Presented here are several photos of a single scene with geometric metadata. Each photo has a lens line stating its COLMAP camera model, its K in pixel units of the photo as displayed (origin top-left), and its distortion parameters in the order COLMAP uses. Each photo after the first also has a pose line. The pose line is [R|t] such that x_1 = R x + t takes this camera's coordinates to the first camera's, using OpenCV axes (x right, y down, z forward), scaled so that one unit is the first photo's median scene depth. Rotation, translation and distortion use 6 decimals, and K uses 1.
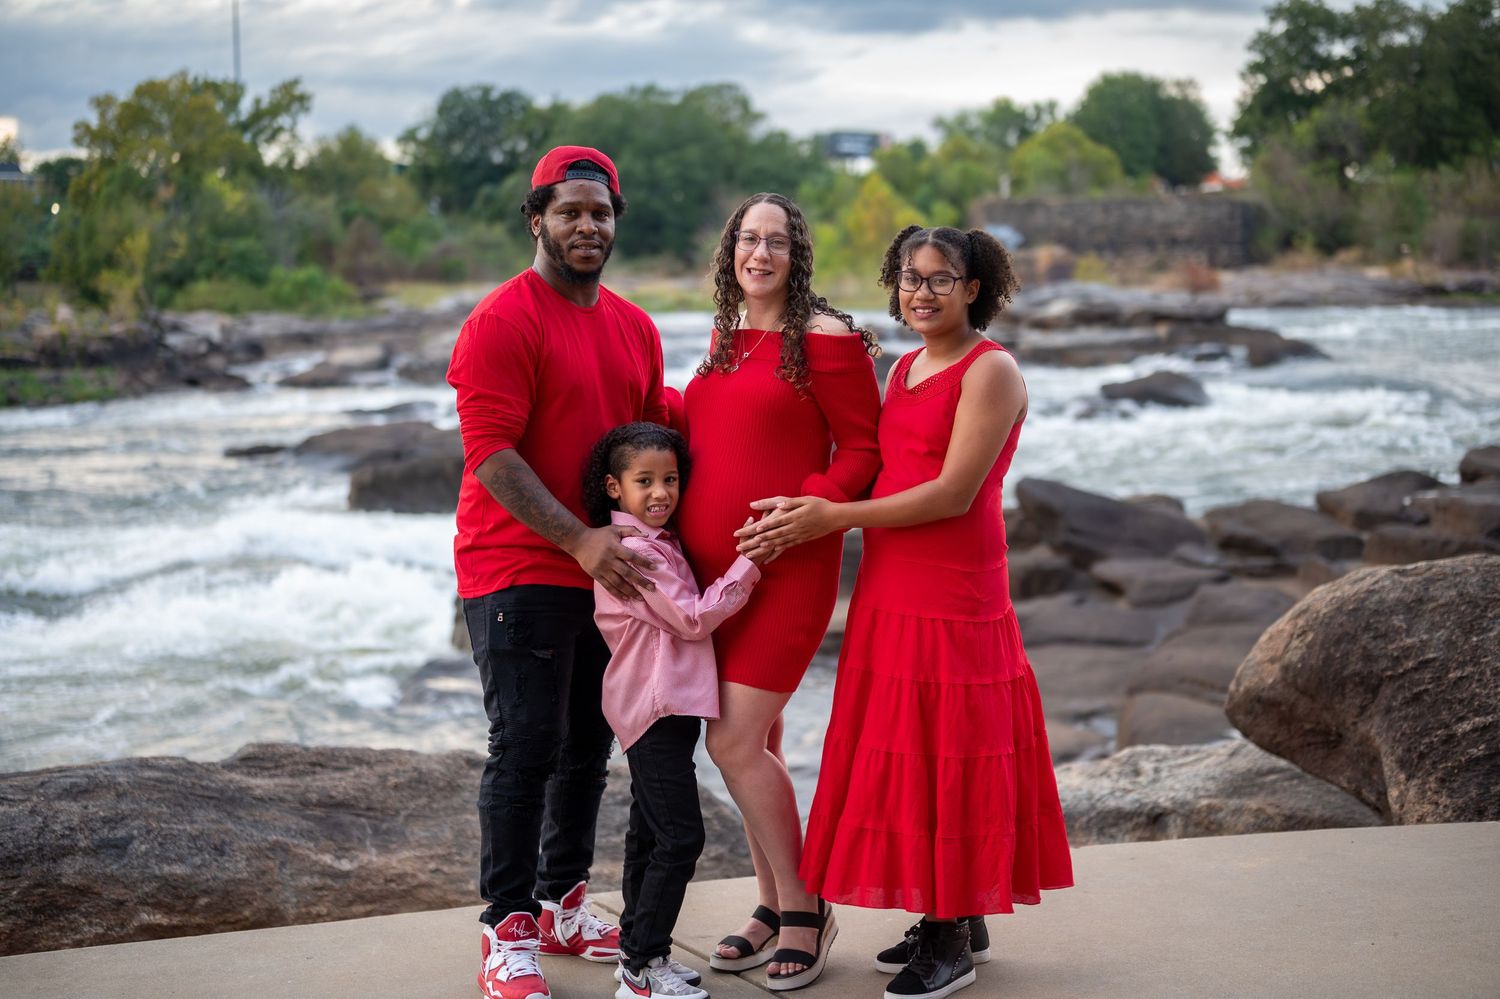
lens RADIAL K [[2177.3, 0, 752.0], [0, 2177.3, 500.1], [0, 0, 1]] dist [0.010505, -0.133255]
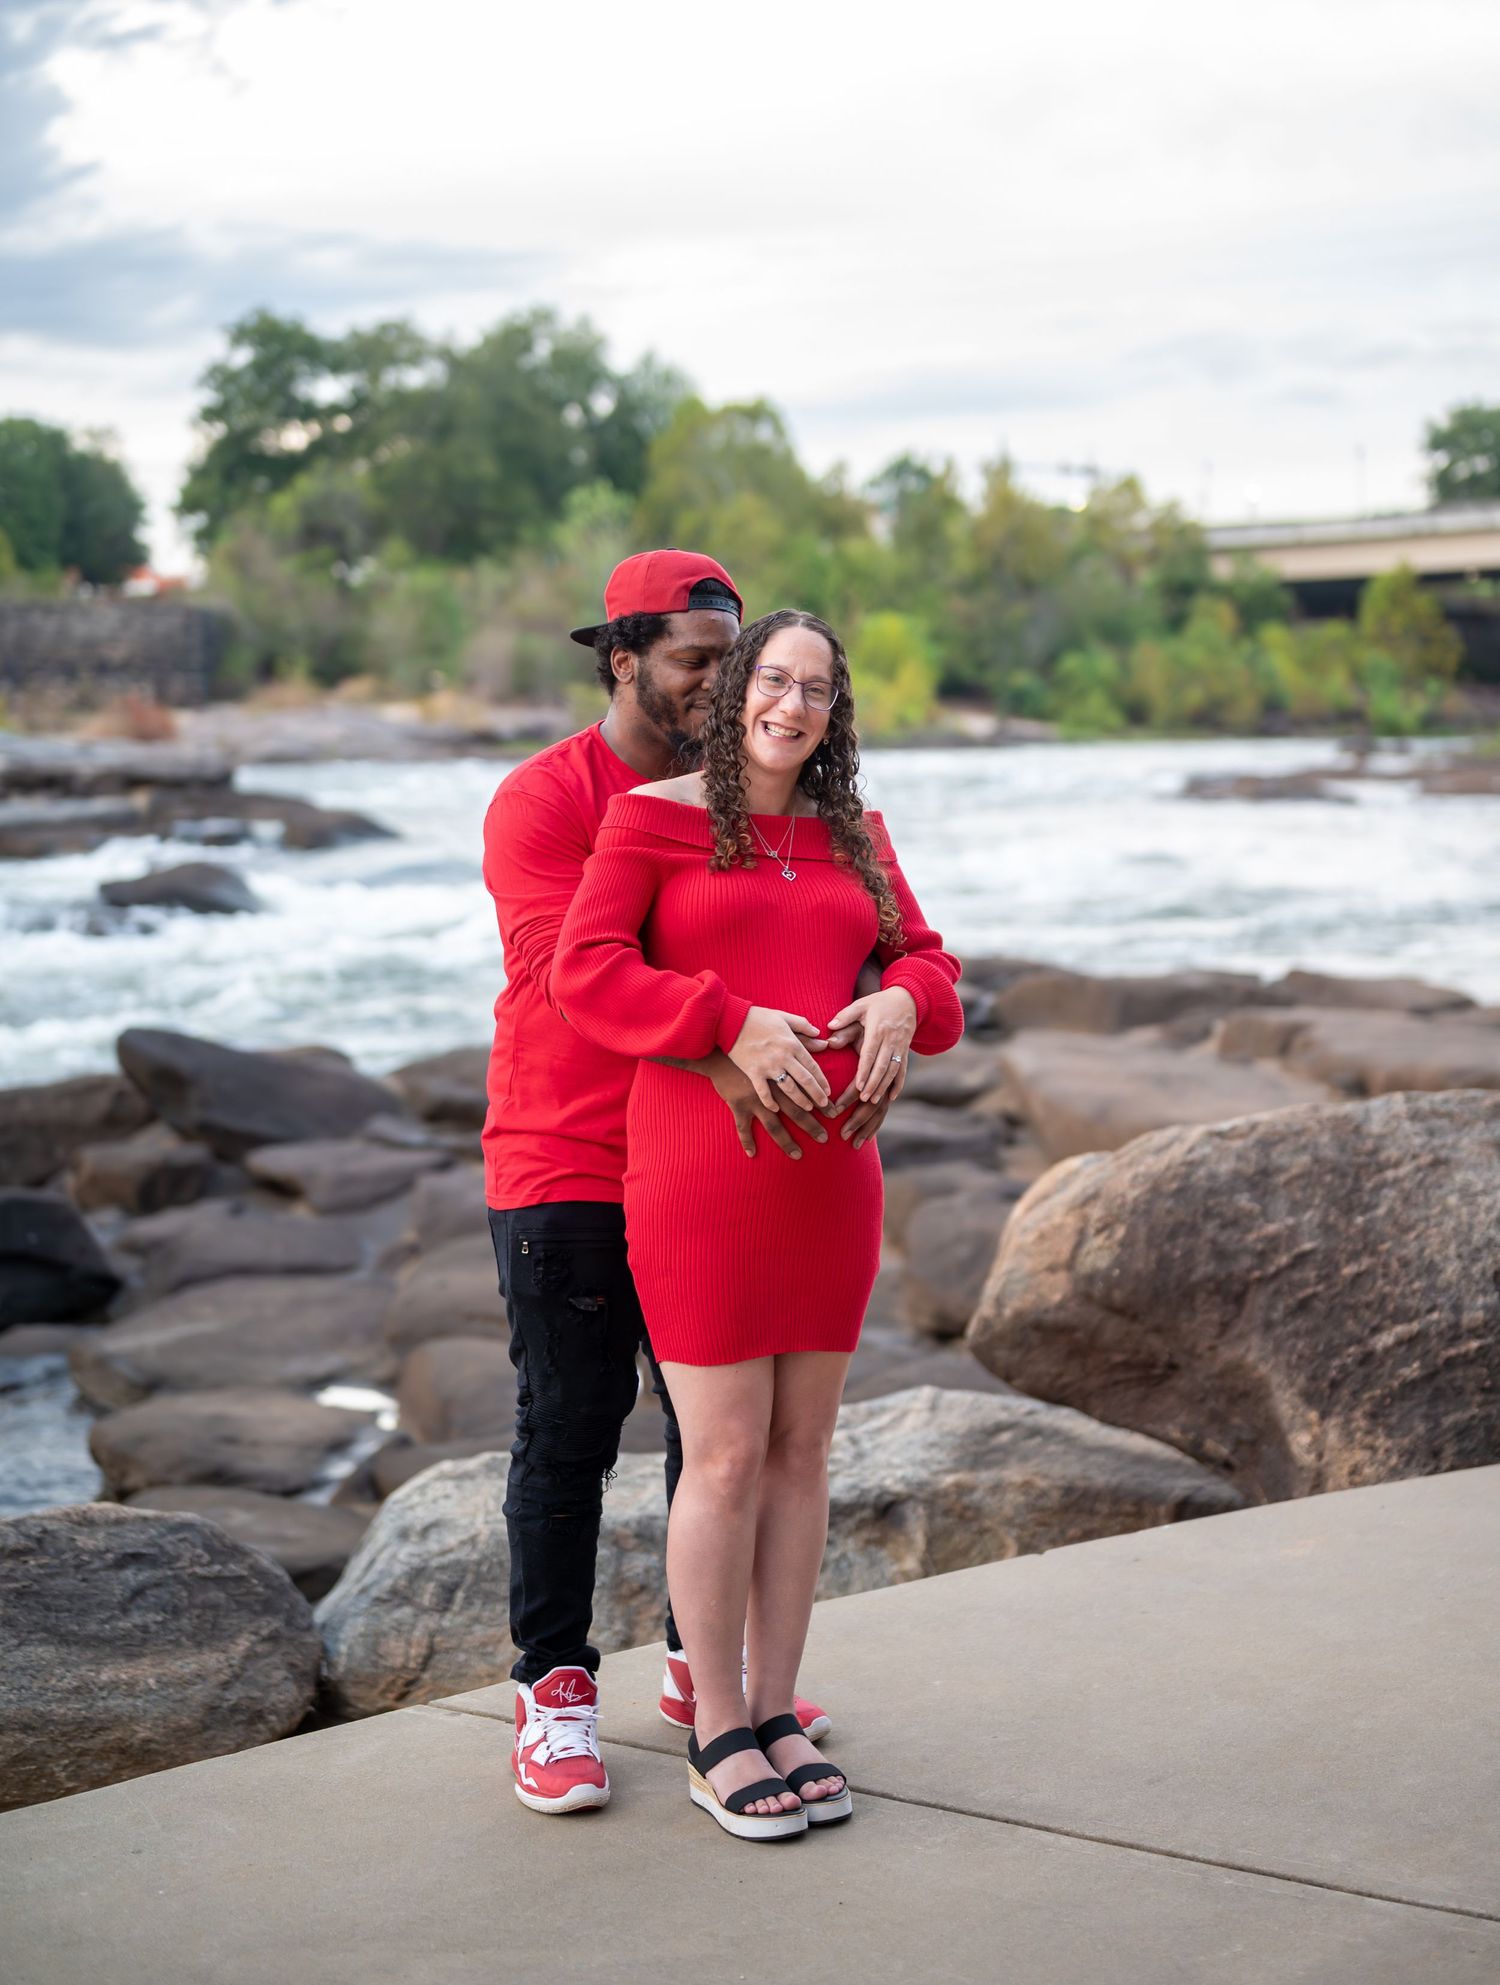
lens RADIAL K [[3272.7, 0, 747.3], [0, 3272.7, 865.6], [0, 0, 1]] dist [0.002994, -0.123048]
pose [[0.922610, -0.019190, 0.385255, -0.240010], [0.041261, 0.997941, -0.049104, -0.008321], [-0.383520, 0.061199, 0.921503, 0.044738]]
